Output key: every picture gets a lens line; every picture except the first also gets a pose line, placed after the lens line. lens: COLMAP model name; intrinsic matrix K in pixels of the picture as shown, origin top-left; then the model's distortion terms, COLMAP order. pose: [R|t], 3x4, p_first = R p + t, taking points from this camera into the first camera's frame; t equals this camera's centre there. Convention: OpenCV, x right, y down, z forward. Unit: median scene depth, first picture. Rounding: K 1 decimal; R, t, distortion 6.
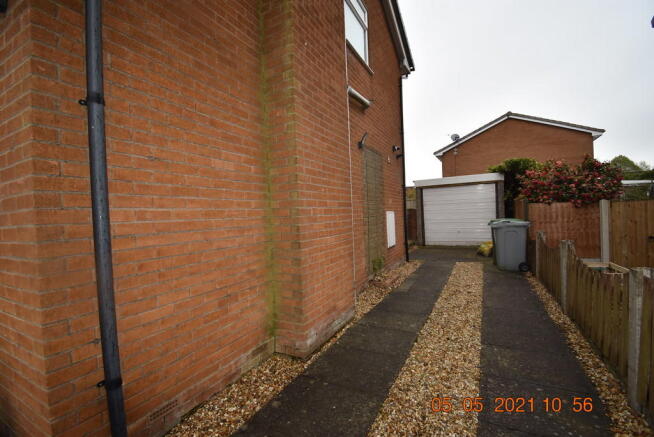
lens RADIAL K [[298.4, 0, 327.0], [0, 298.4, 218.5], [0, 0, 1]] dist [-0.001246, -0.000310]
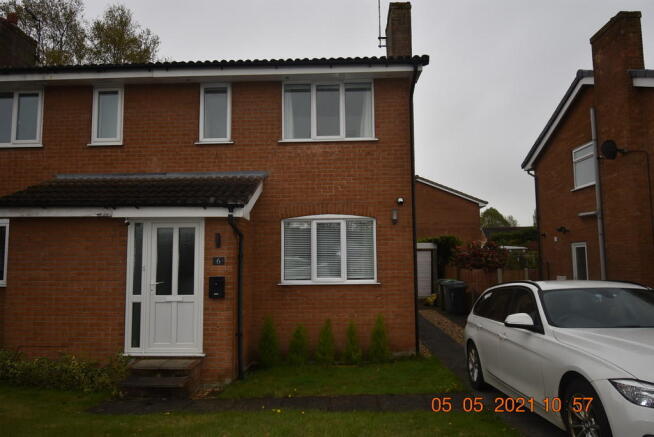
lens RADIAL K [[433.7, 0, 327.0], [0, 433.7, 218.5], [0, 0, 1]] dist [-0.001871, -0.000224]
pose [[0.915240, 0.075001, 0.395868, -0.642161], [-0.025717, 0.991393, -0.128372, -0.003040], [-0.402088, 0.107310, 0.909291, -0.584538]]
